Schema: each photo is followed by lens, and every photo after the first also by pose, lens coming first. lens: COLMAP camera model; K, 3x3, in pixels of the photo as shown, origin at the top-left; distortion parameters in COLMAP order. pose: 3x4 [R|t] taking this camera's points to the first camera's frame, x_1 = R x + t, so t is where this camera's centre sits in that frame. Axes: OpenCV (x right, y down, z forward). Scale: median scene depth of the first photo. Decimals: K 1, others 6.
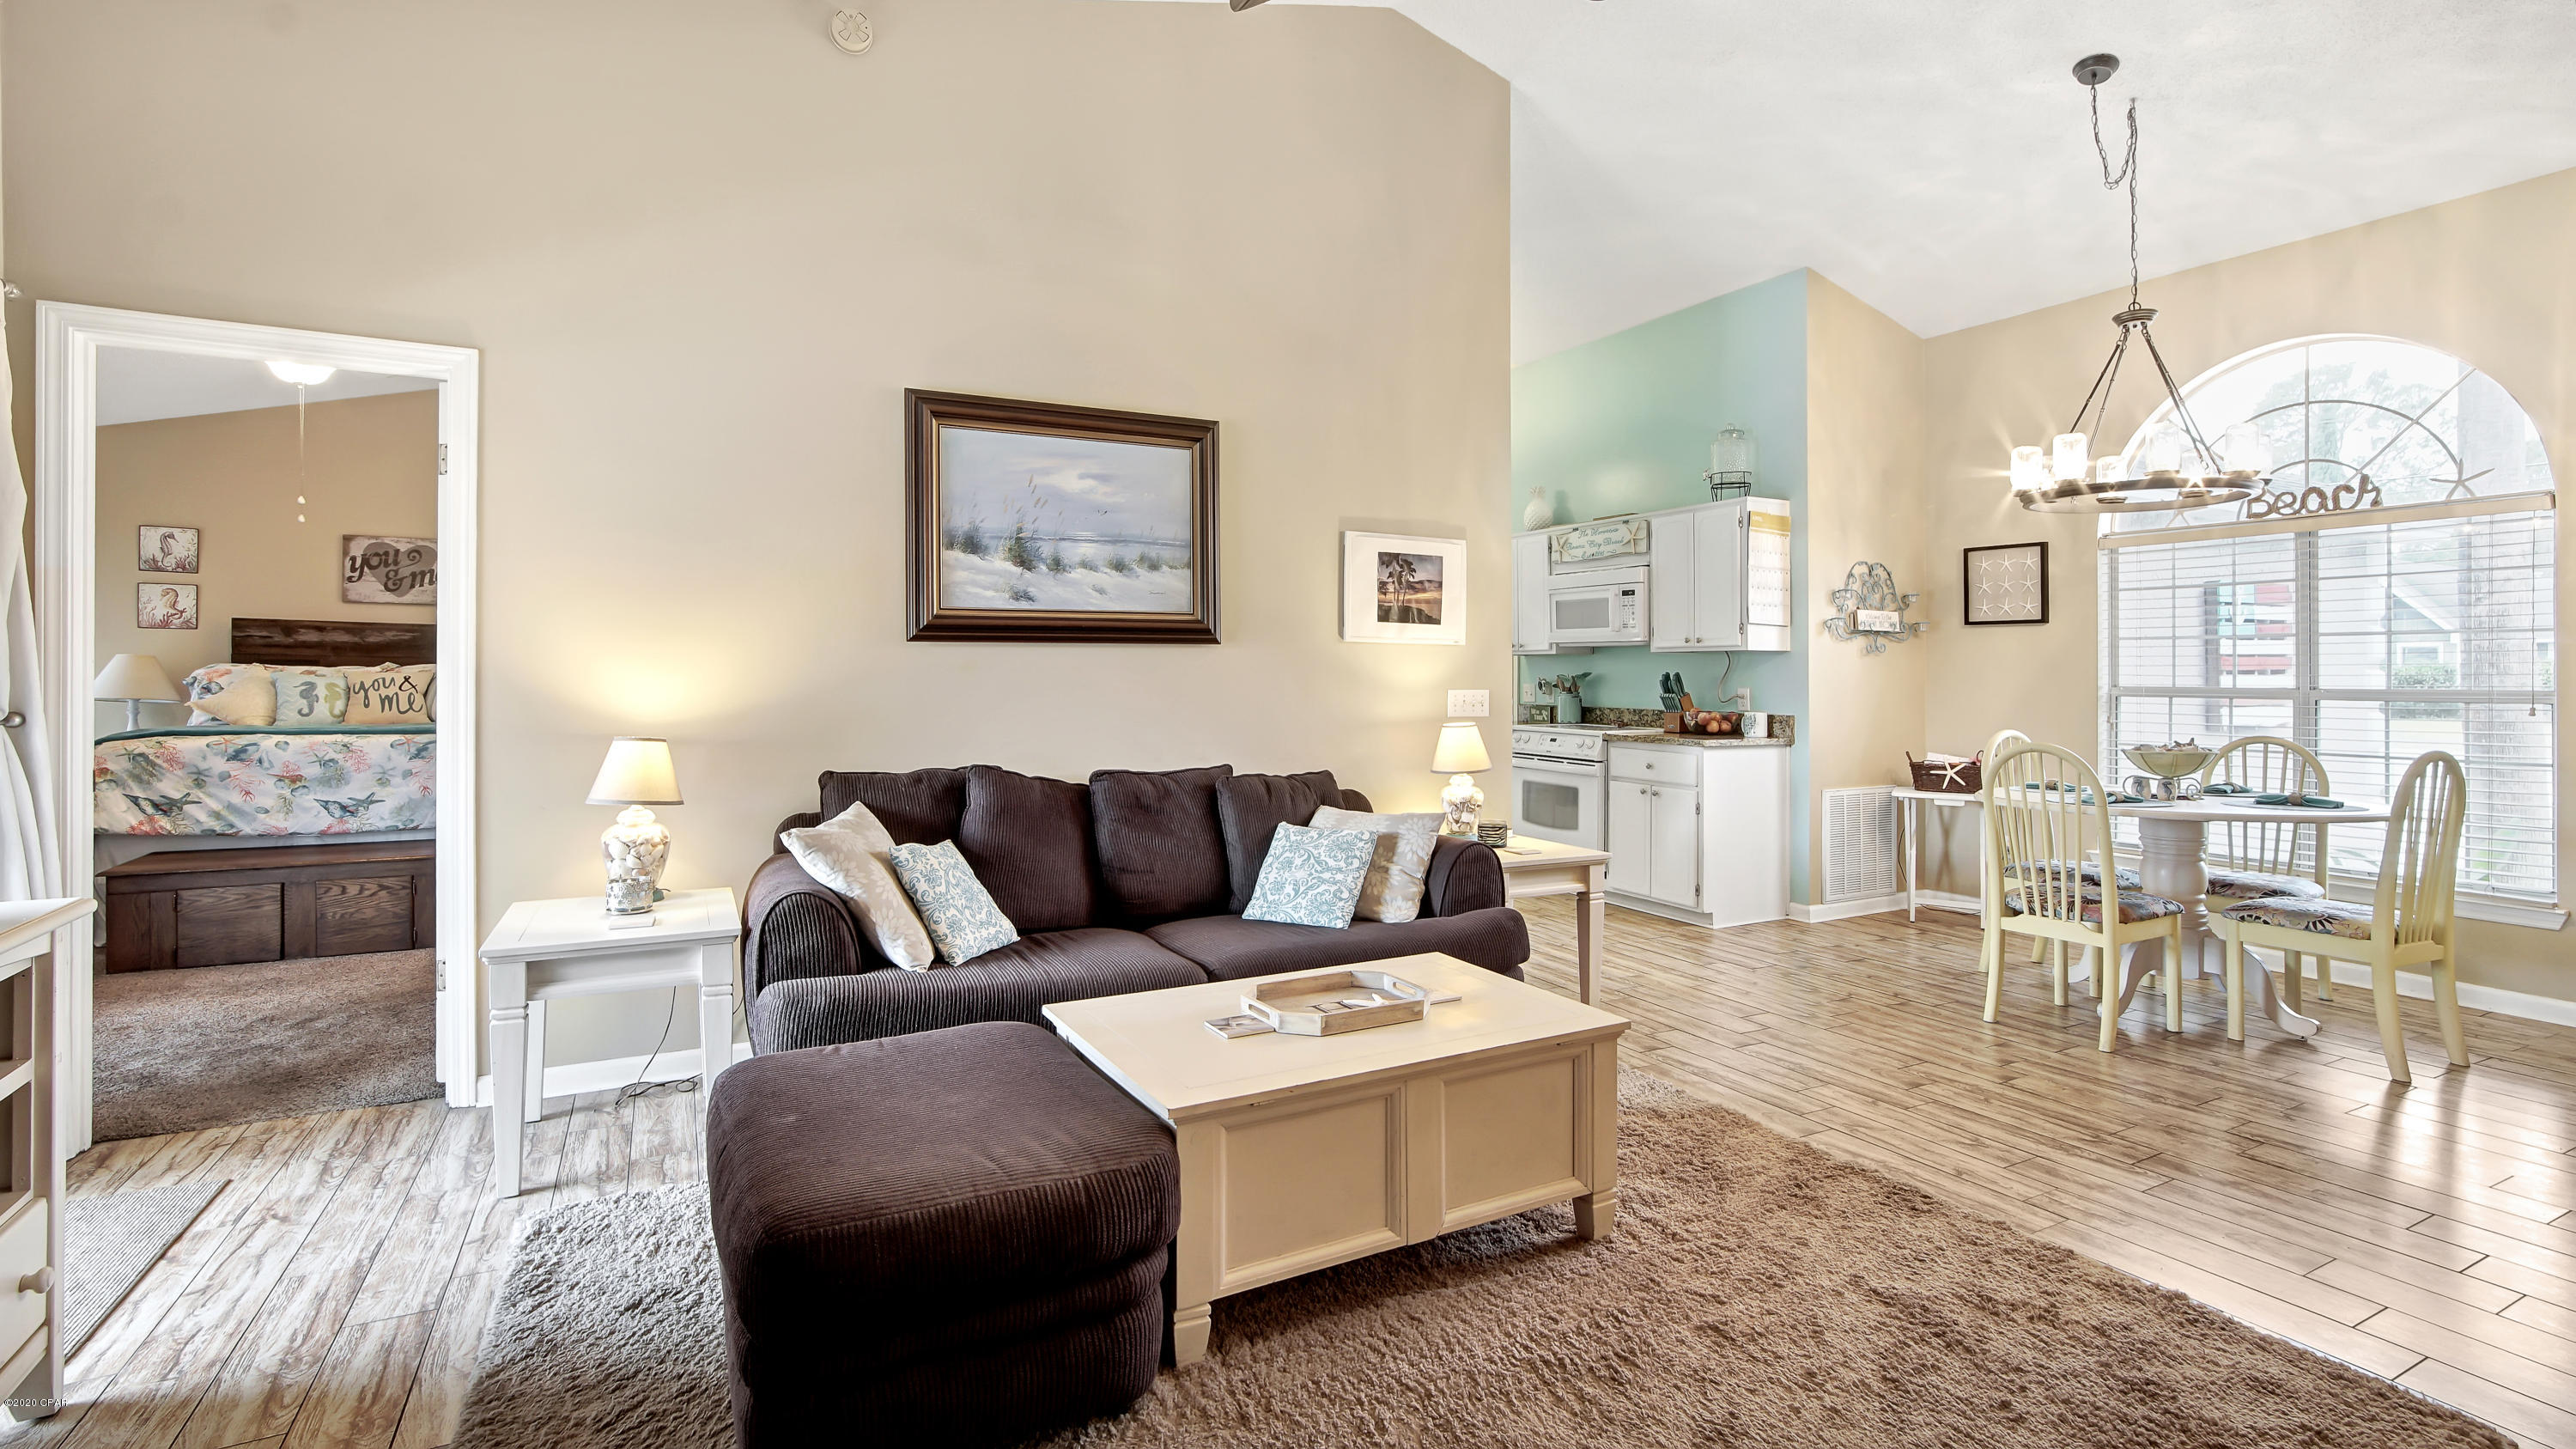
lens RADIAL K [[1197.2, 0, 1282.1], [0, 1197.2, 690.0], [0, 0, 1]] dist [-0.015851, 0.006278]
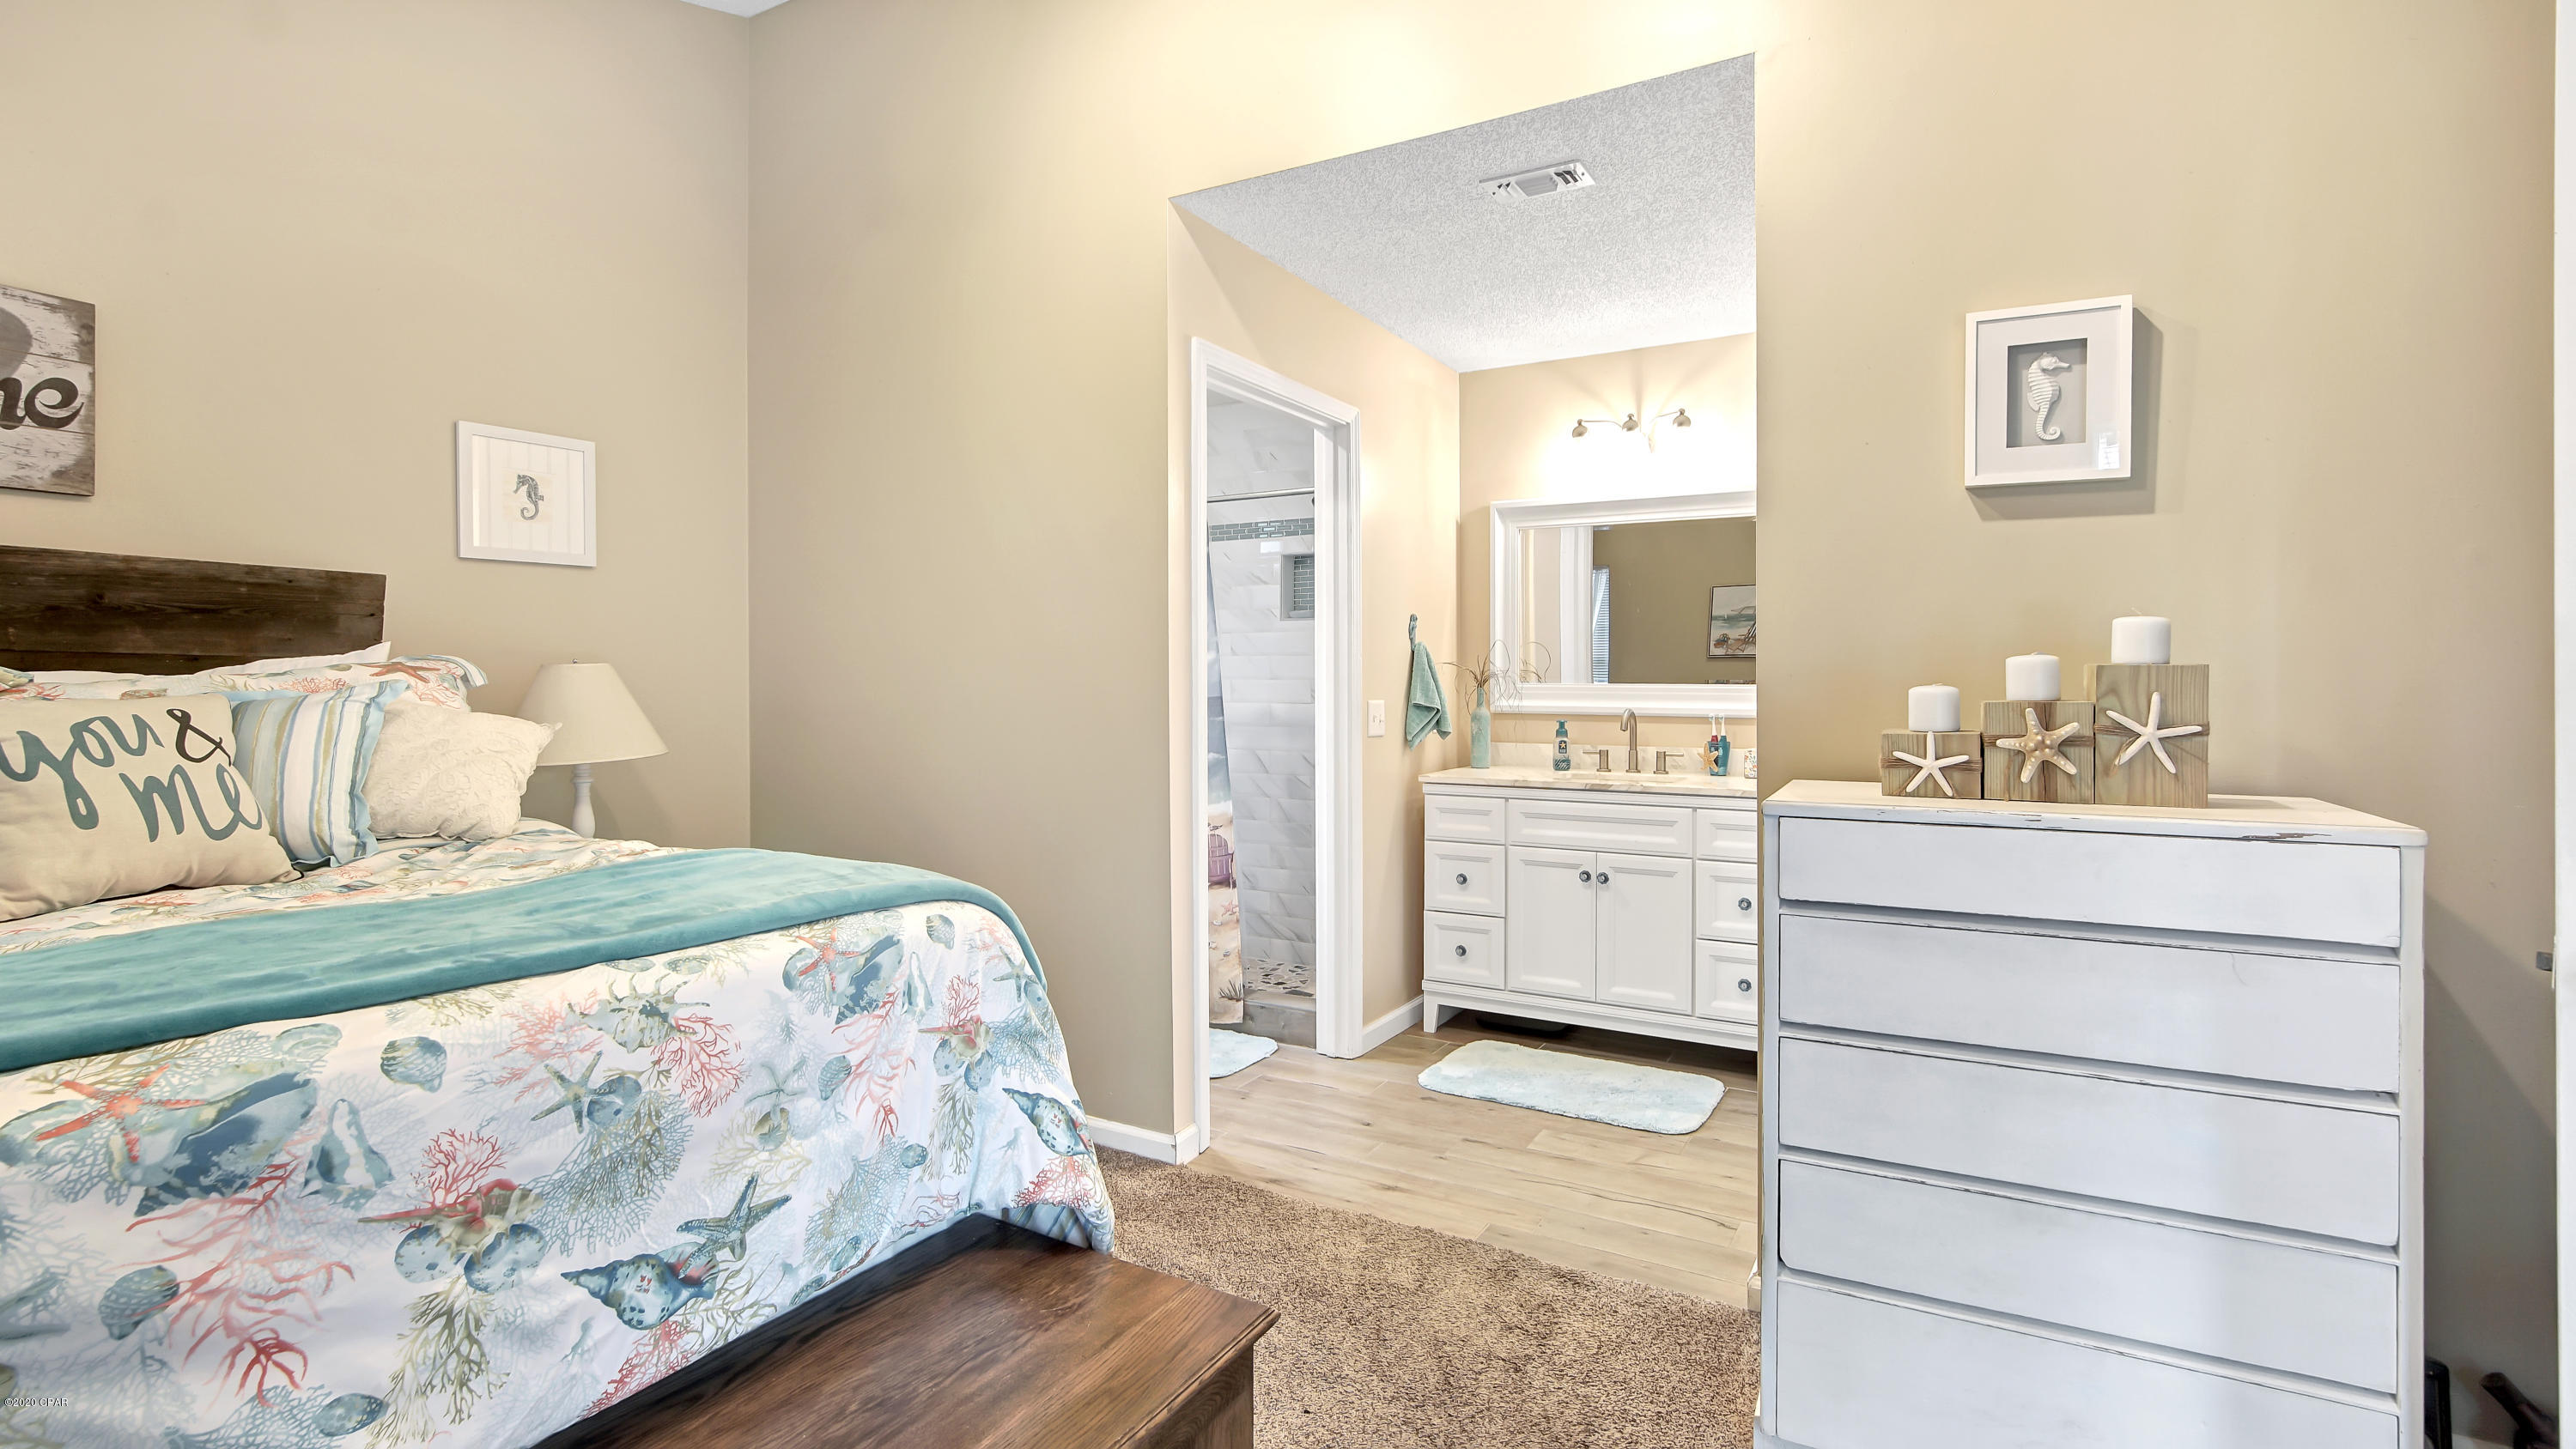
lens RADIAL K [[1196.9, 0, 1285.0], [0, 1196.9, 693.8], [0, 0, 1]] dist [-0.015851, 0.006278]
pose [[0.840774, -0.011266, 0.541270, -0.805901], [0.011883, 0.999927, 0.002354, -0.016071], [-0.541256, 0.004453, 0.840846, 0.724780]]
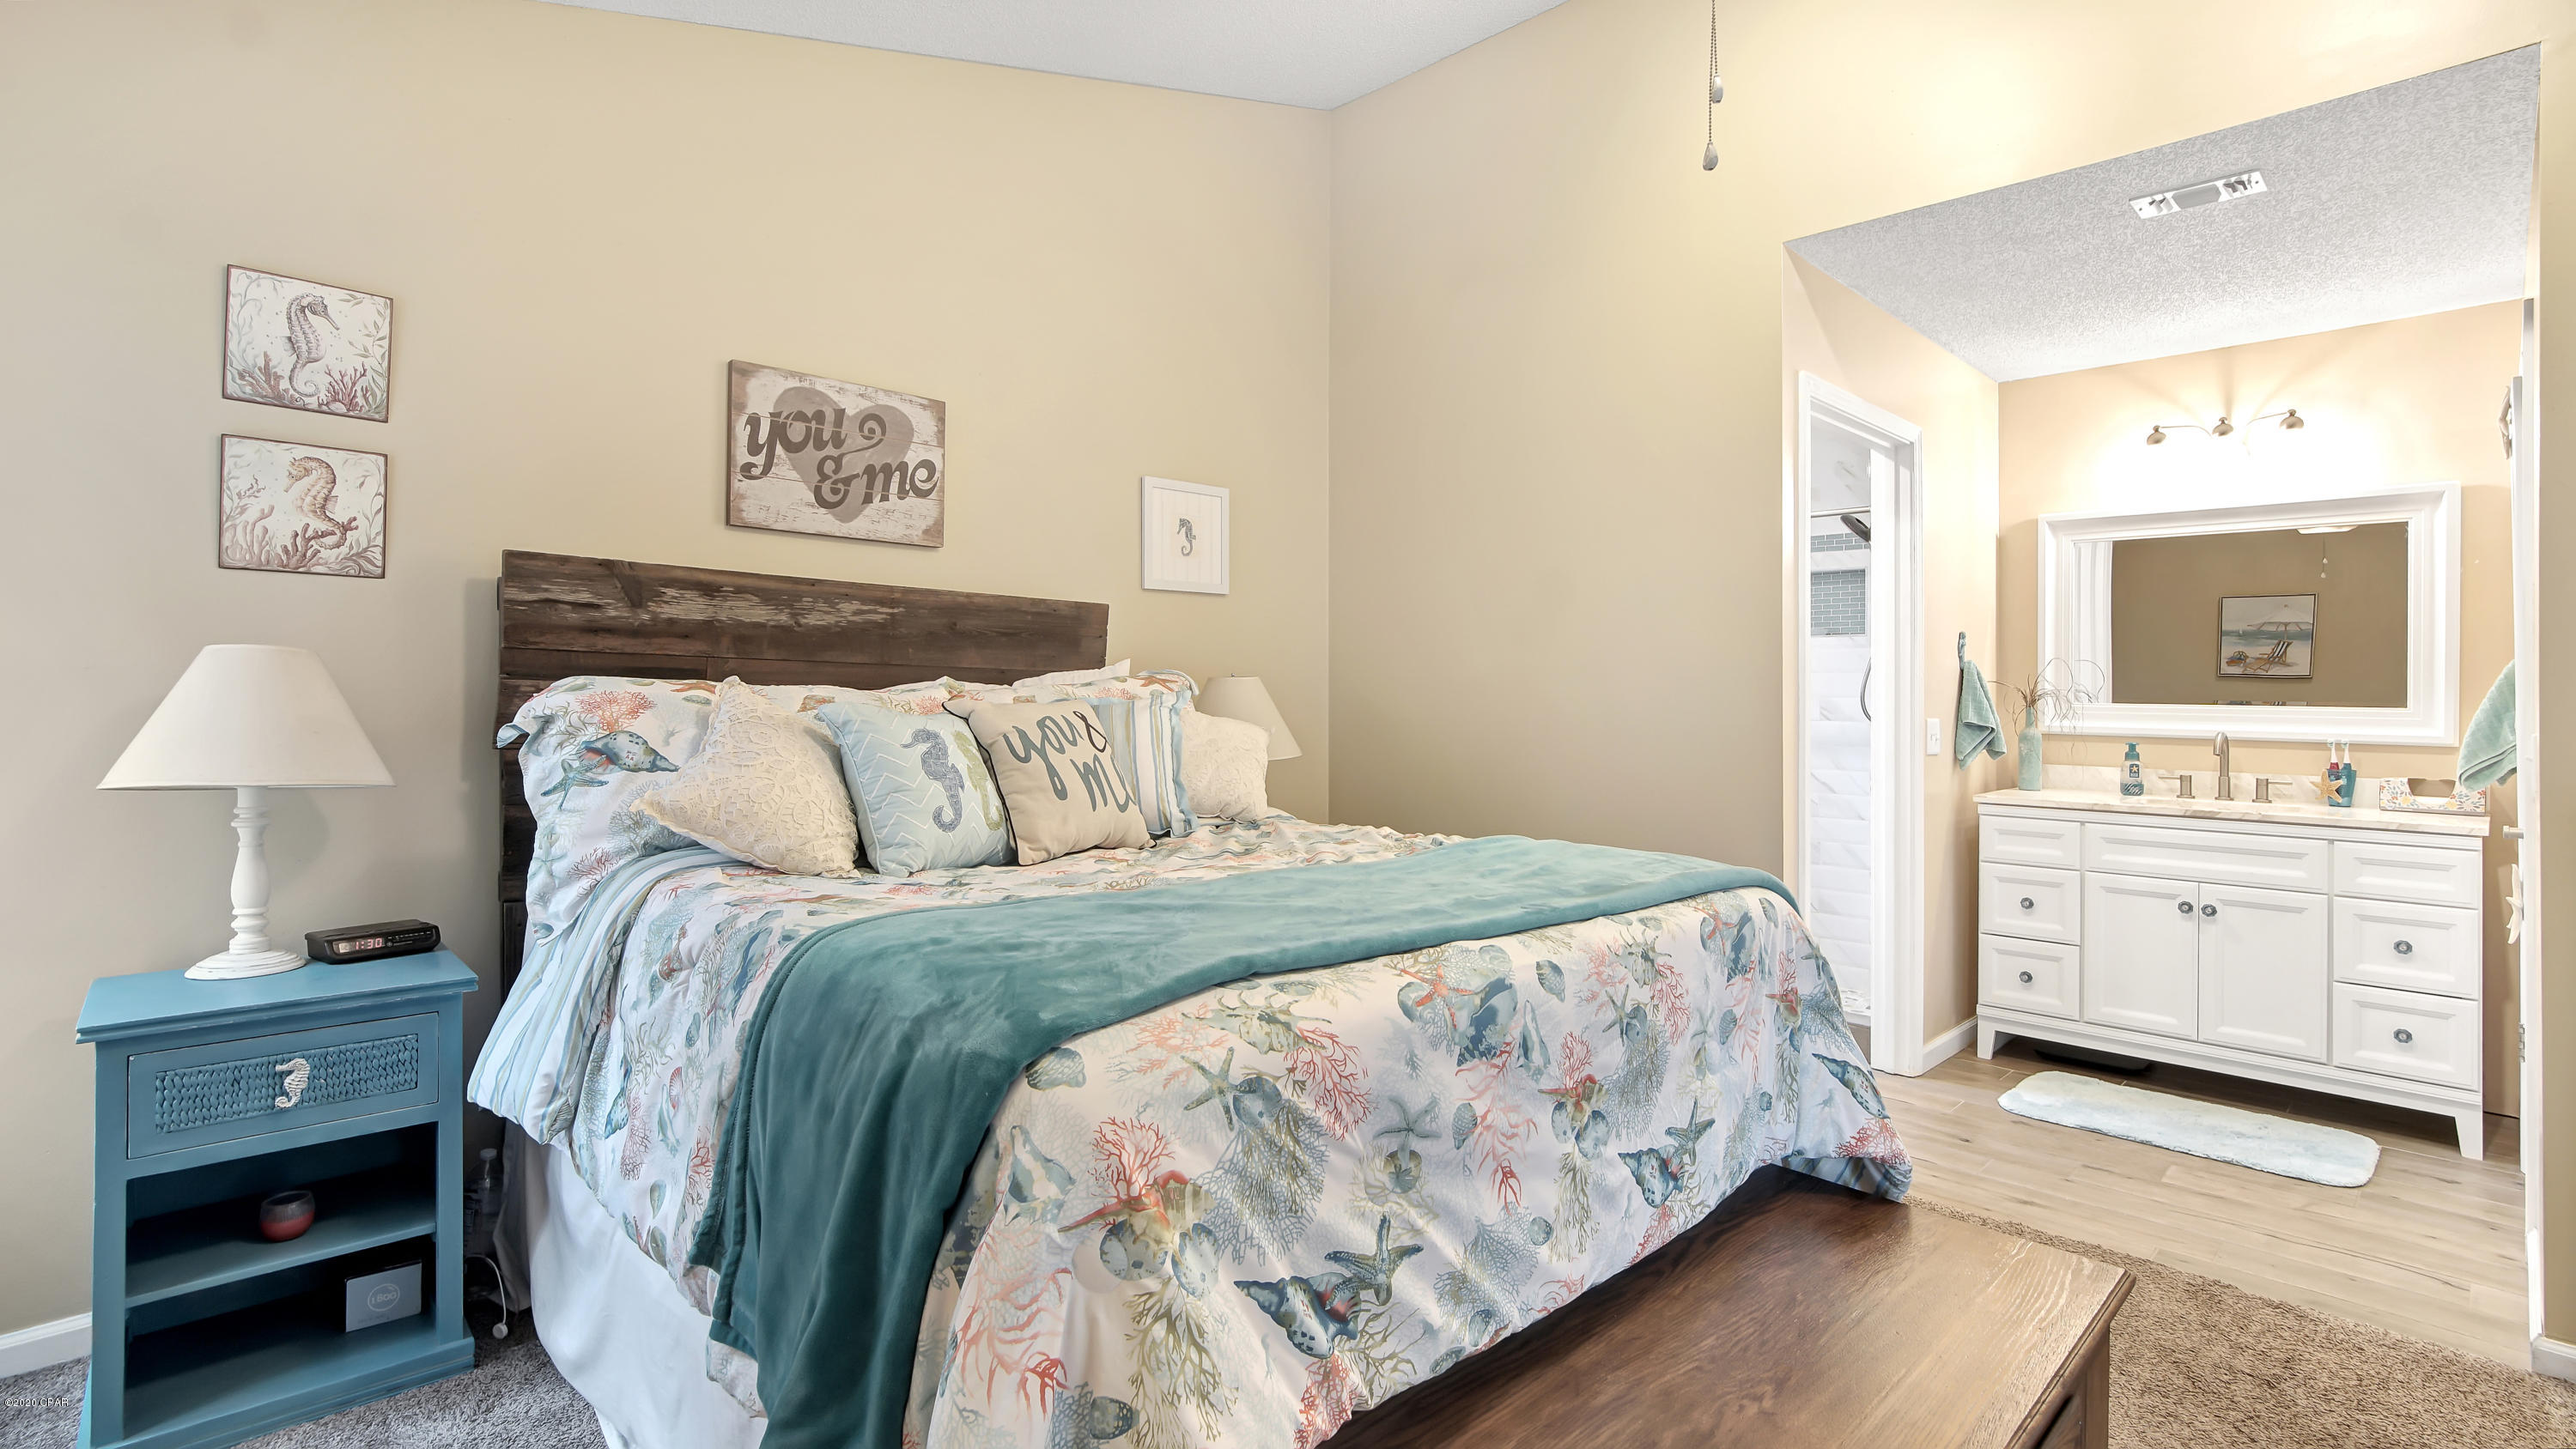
lens RADIAL K [[1196.9, 0, 1262.3], [0, 1196.9, 694.3], [0, 0, 1]] dist [-0.015851, 0.006278]
pose [[0.957028, 0.004296, 0.289965, -0.964180], [-0.001252, 0.999942, -0.010682, -0.016358], [-0.289994, 0.009860, 0.956978, 0.733524]]
